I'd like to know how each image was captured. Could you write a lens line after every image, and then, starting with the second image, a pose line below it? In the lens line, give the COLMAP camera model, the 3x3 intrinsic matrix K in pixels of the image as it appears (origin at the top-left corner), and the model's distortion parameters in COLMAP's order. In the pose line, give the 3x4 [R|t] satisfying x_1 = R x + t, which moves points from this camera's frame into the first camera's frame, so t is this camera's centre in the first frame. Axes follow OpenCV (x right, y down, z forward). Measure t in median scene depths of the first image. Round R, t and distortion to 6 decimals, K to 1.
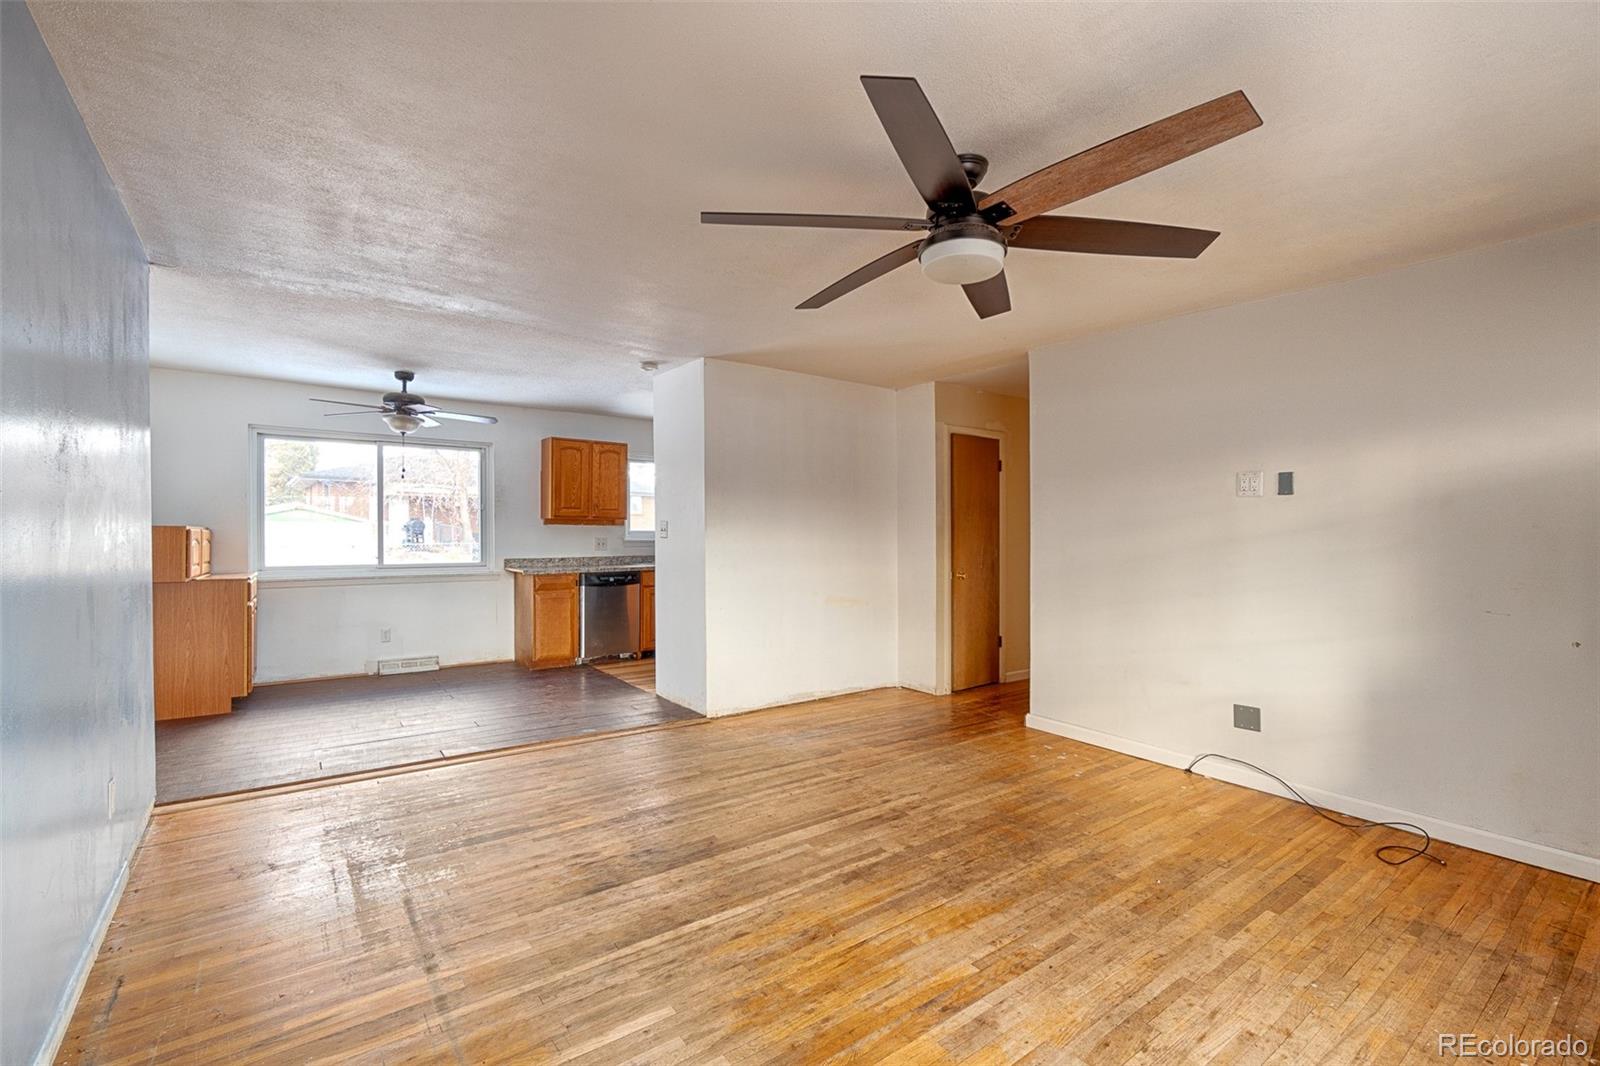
lens RADIAL K [[700.2, 0, 799.3], [0, 700.2, 544.4], [0, 0, 1]] dist [-0.009750, 0.002821]
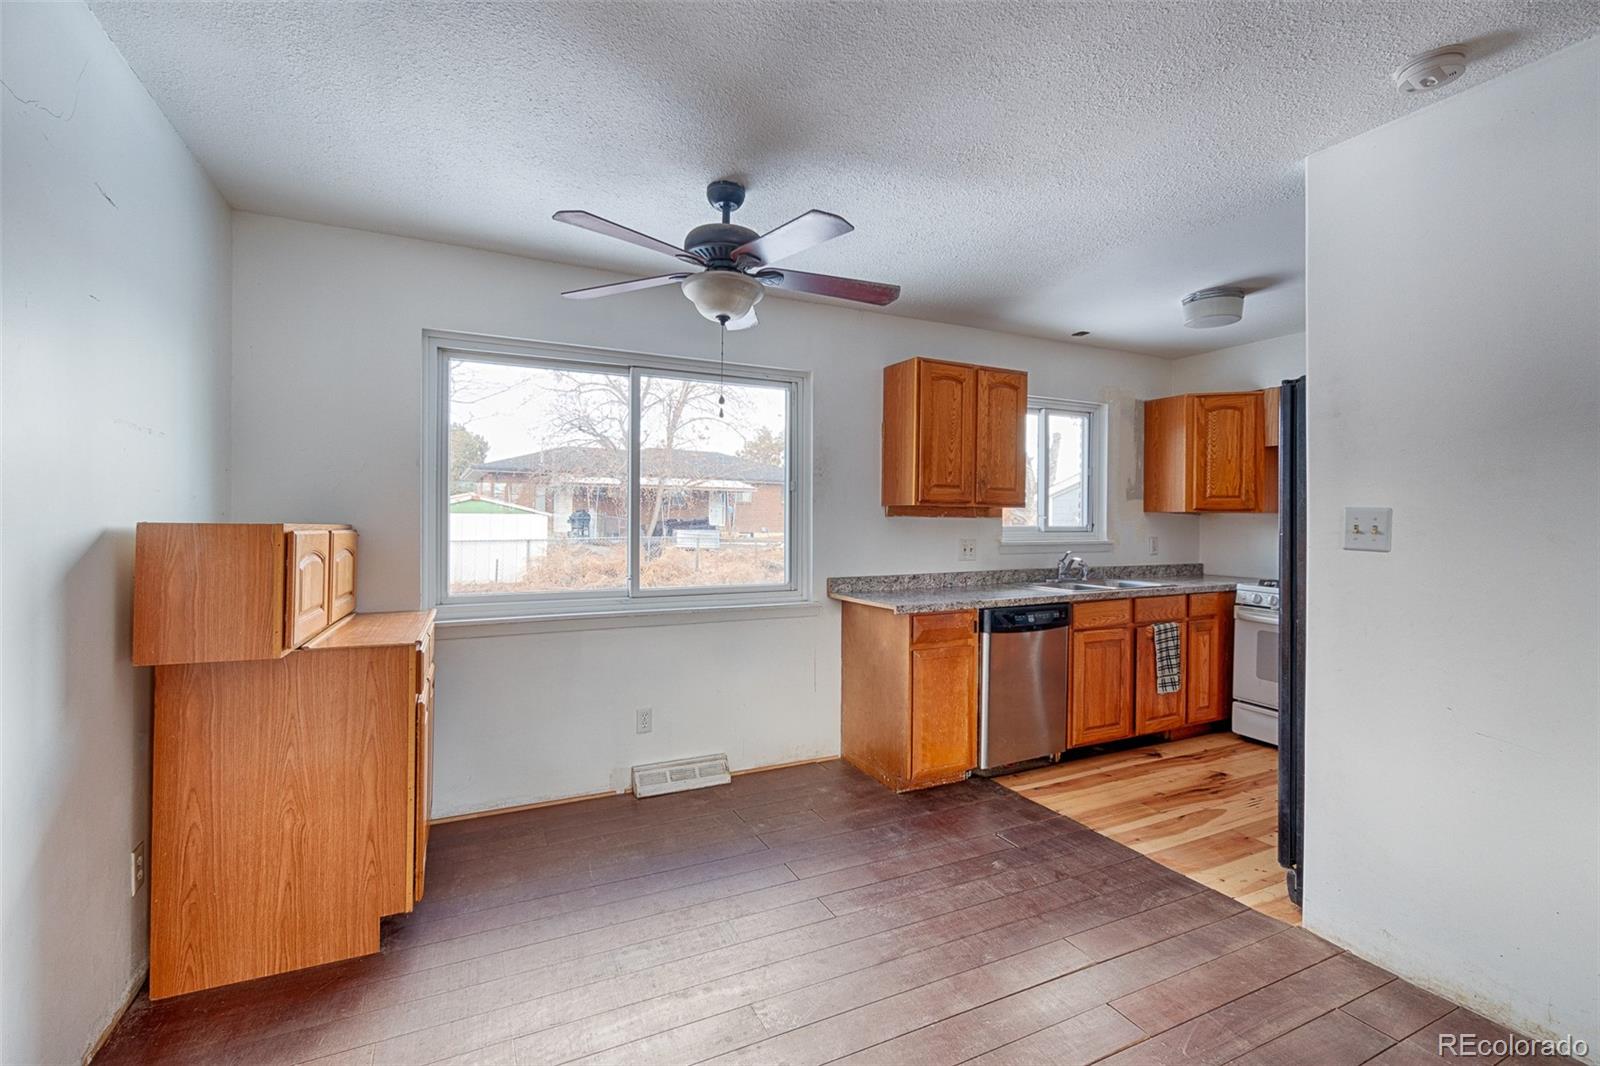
lens RADIAL K [[700.2, 0, 797.9], [0, 700.2, 525.1], [0, 0, 1]] dist [-0.009750, 0.002821]
pose [[0.983442, -0.001090, -0.181220, -0.351006], [-0.001471, 0.999901, -0.013994, -0.014088], [0.181217, 0.014029, 0.983343, 0.450504]]
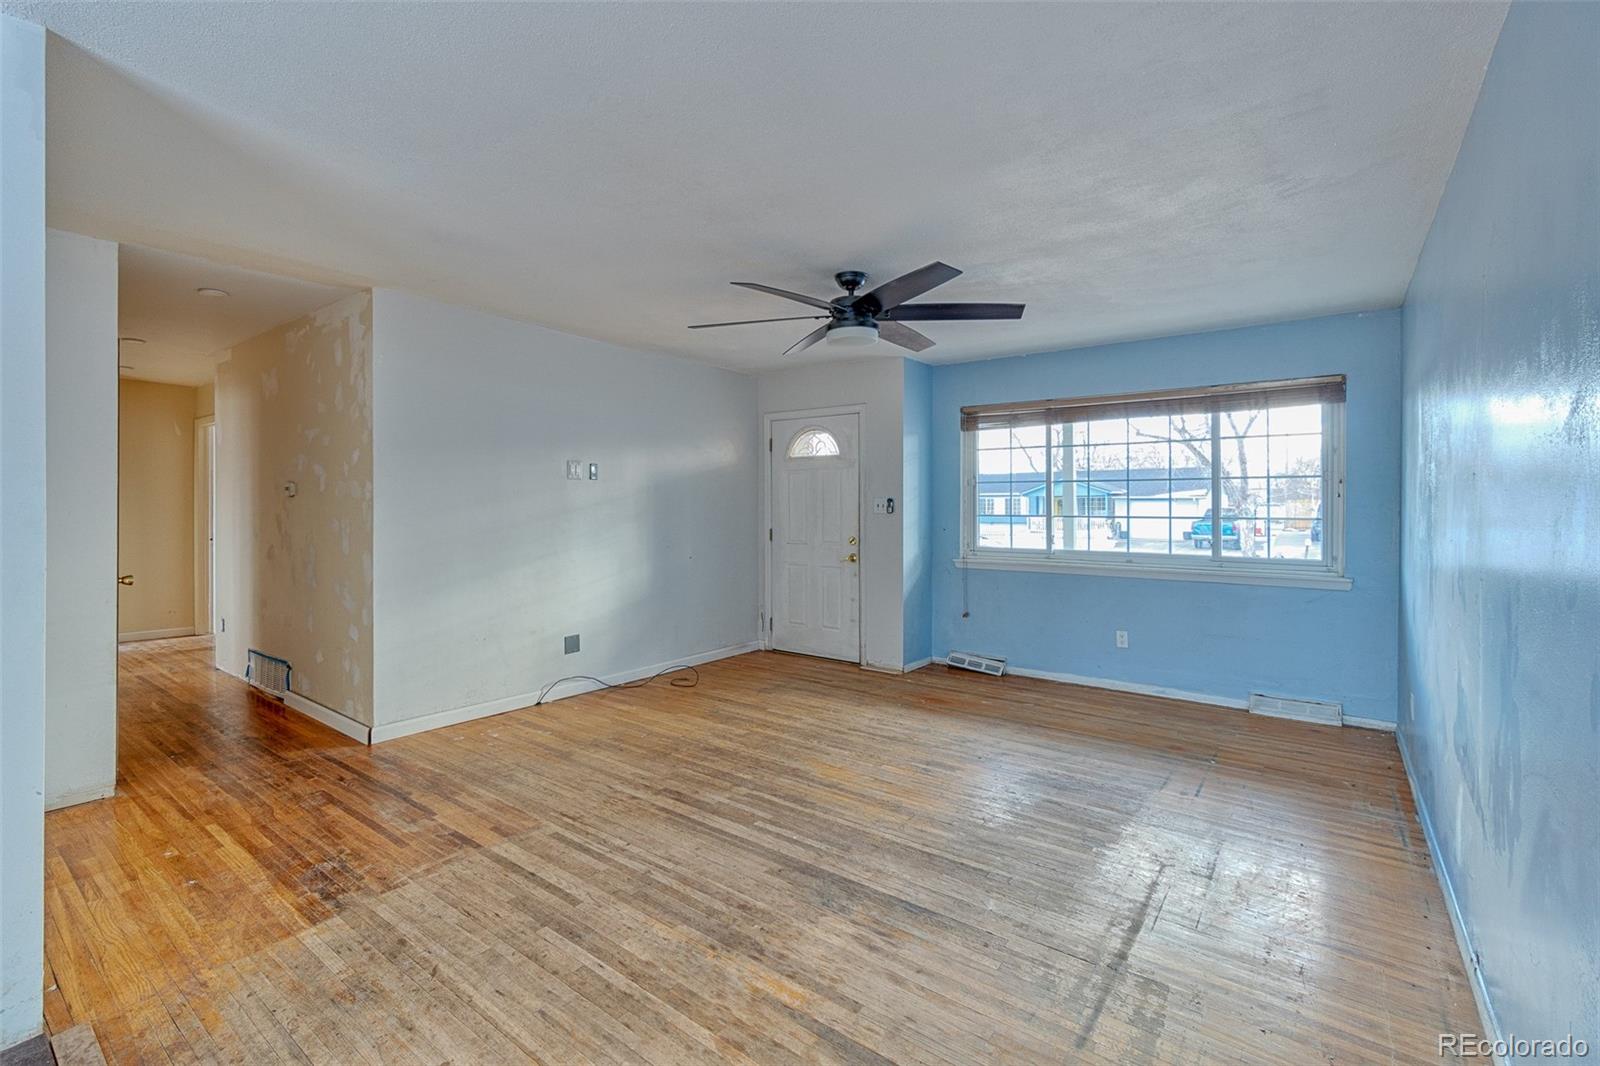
lens RADIAL K [[700.2, 0, 784.1], [0, 700.2, 512.3], [0, 0, 1]] dist [-0.009750, 0.002821]
pose [[-0.268365, -0.020969, 0.963089, -0.984714], [0.012389, 0.999605, 0.025217, -0.043222], [-0.963238, 0.018699, -0.267999, 1.256294]]
